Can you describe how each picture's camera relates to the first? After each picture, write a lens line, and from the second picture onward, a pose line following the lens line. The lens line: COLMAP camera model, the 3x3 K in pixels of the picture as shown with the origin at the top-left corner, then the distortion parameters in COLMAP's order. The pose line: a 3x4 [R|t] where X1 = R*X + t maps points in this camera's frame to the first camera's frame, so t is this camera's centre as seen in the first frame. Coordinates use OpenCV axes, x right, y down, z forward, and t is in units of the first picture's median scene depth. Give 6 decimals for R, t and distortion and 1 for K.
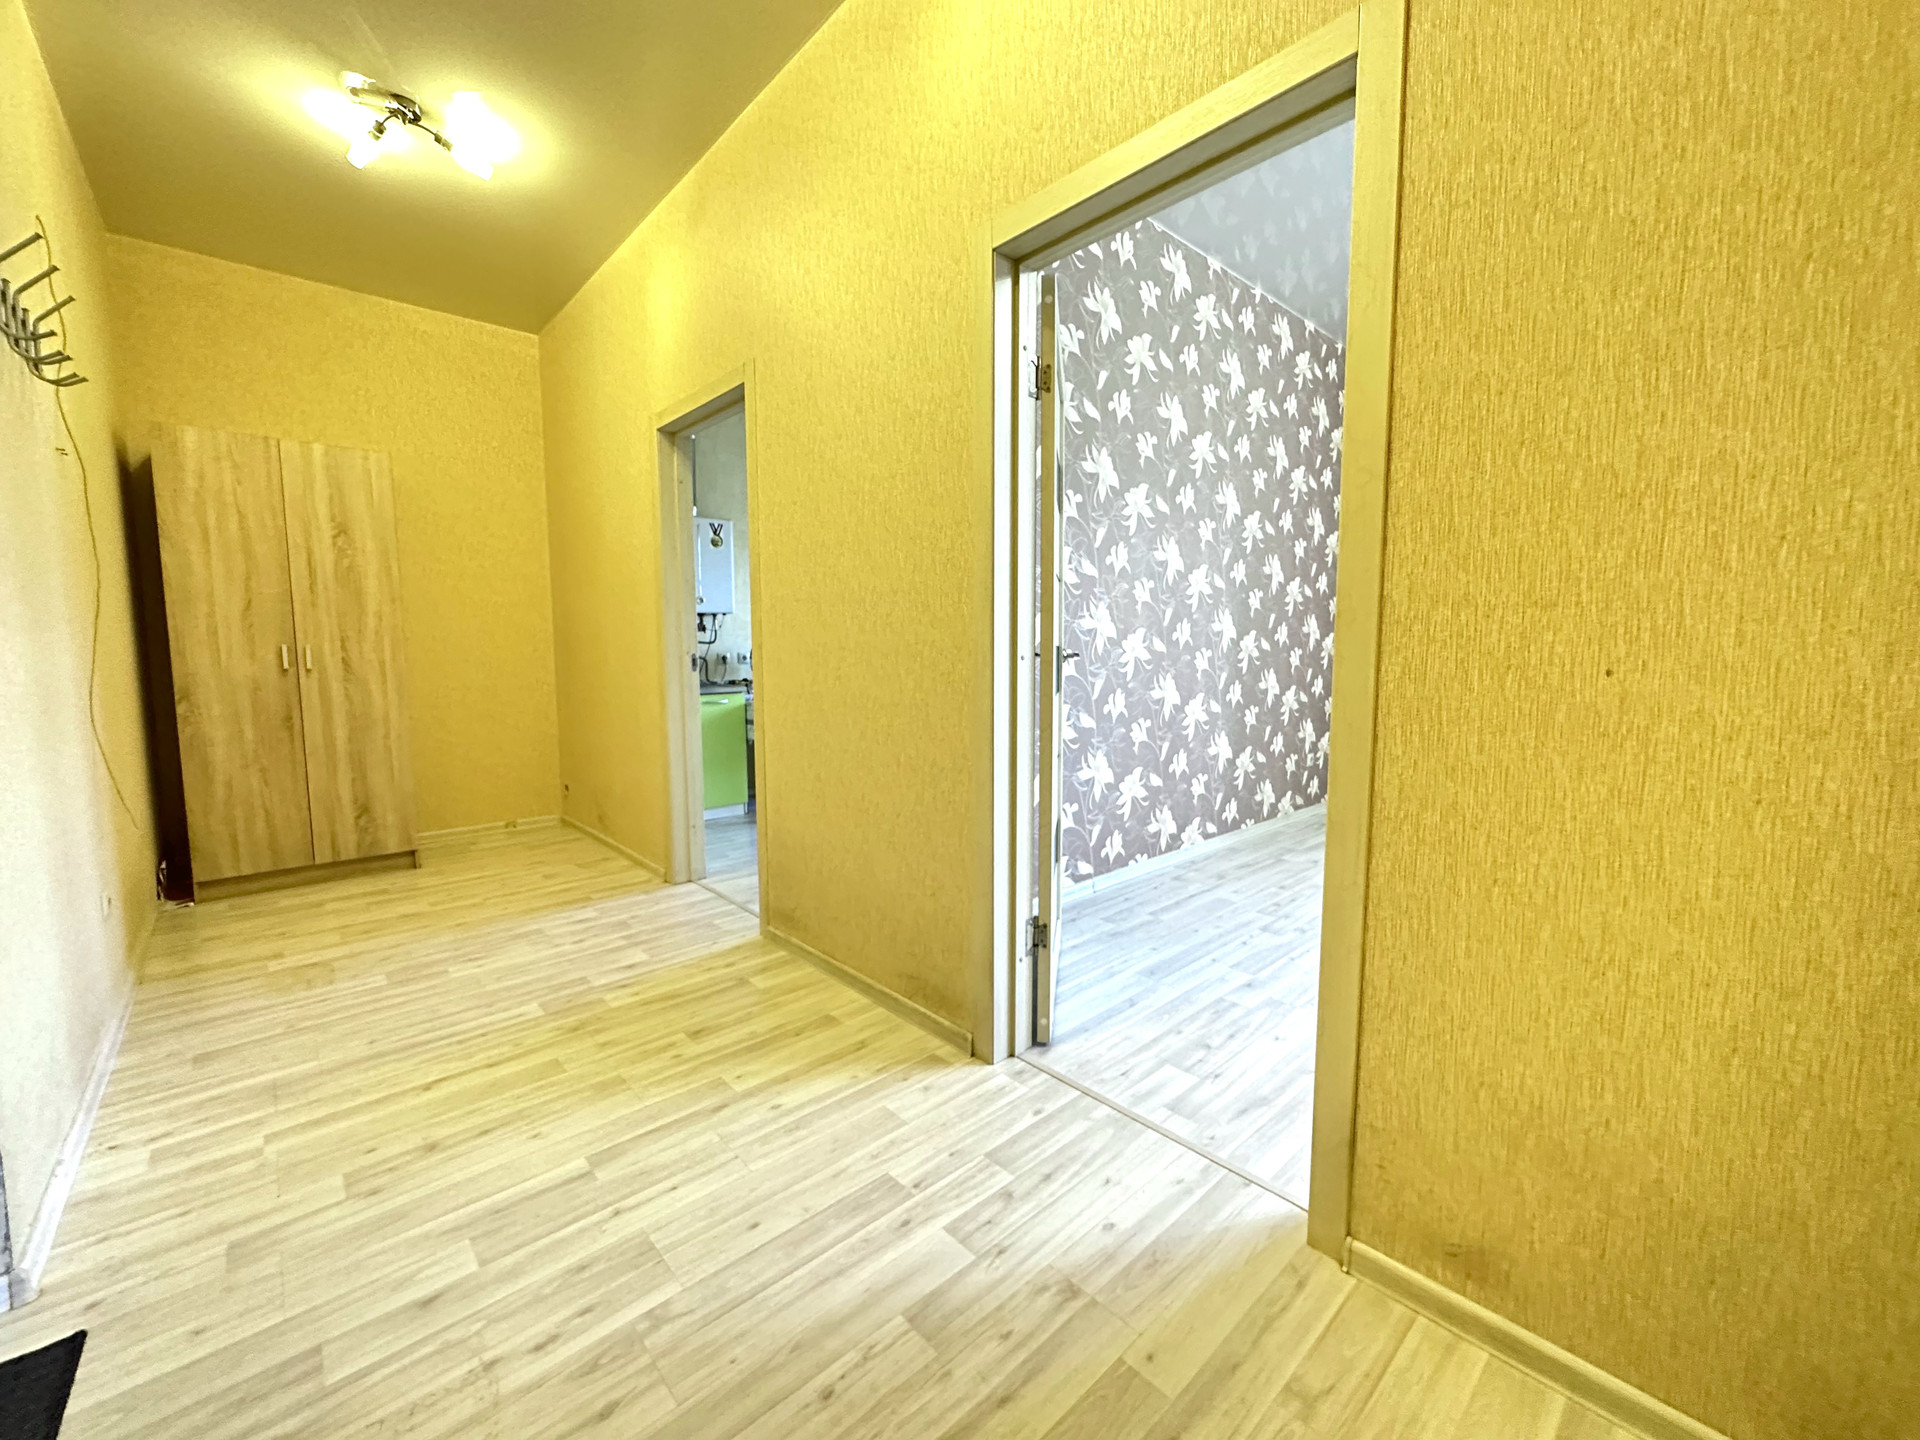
lens RADIAL K [[770.5, 0, 958.8], [0, 770.5, 716.3], [0, 0, 1]] dist [-0.007081, 0.001490]
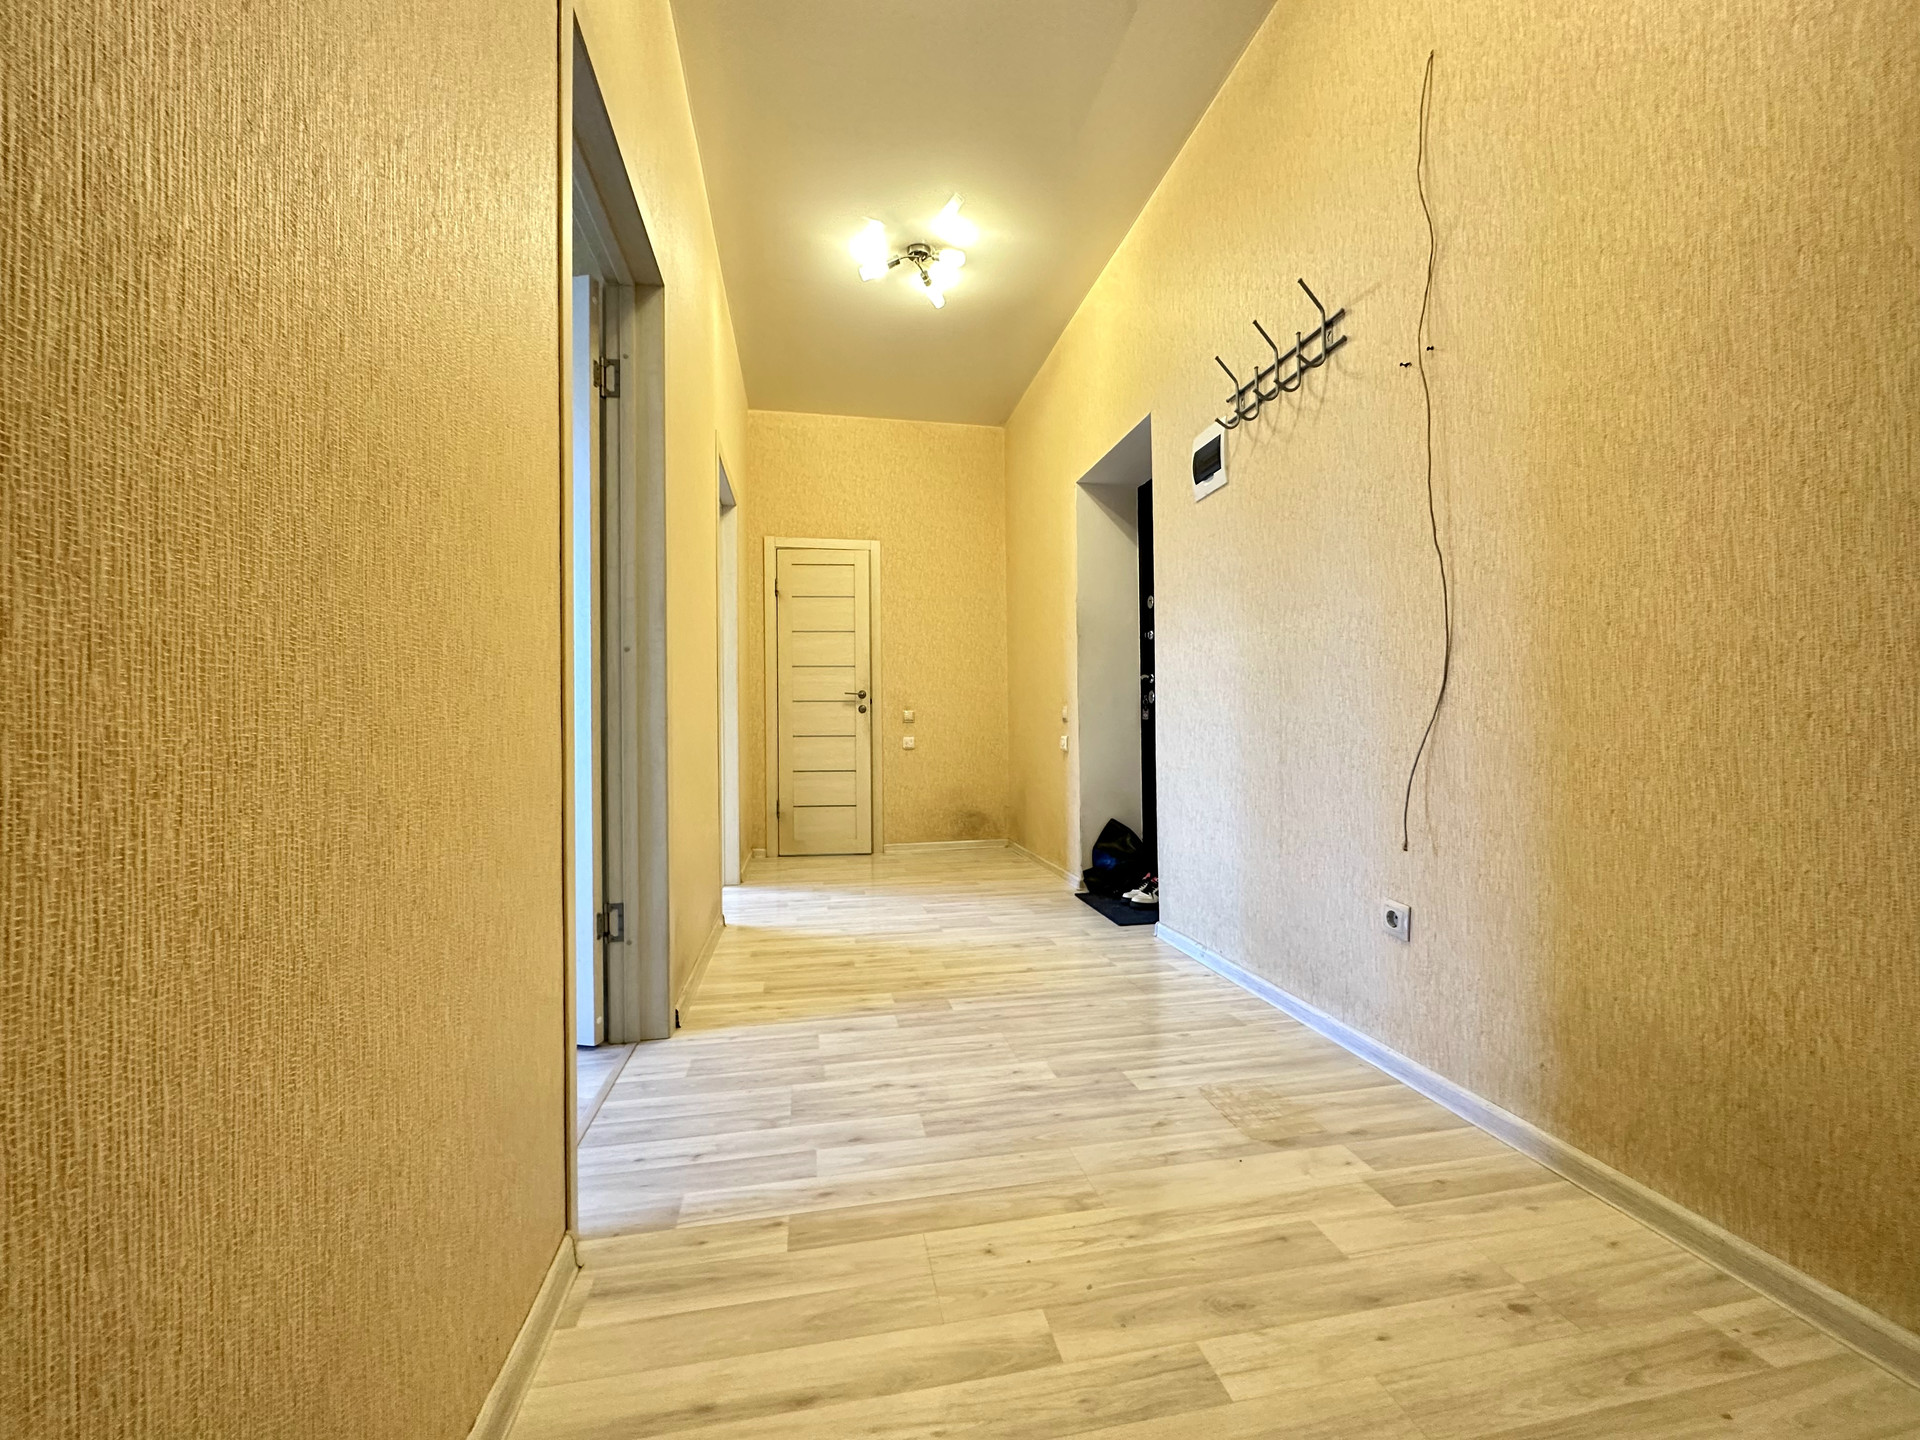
lens RADIAL K [[770.5, 0, 959.0], [0, 770.5, 723.2], [0, 0, 1]] dist [-0.007081, 0.001490]
pose [[-0.853692, 0.016644, 0.520512, -0.996361], [0.062132, 0.995605, 0.070067, -0.044107], [-0.517059, 0.092157, -0.850974, 1.672035]]
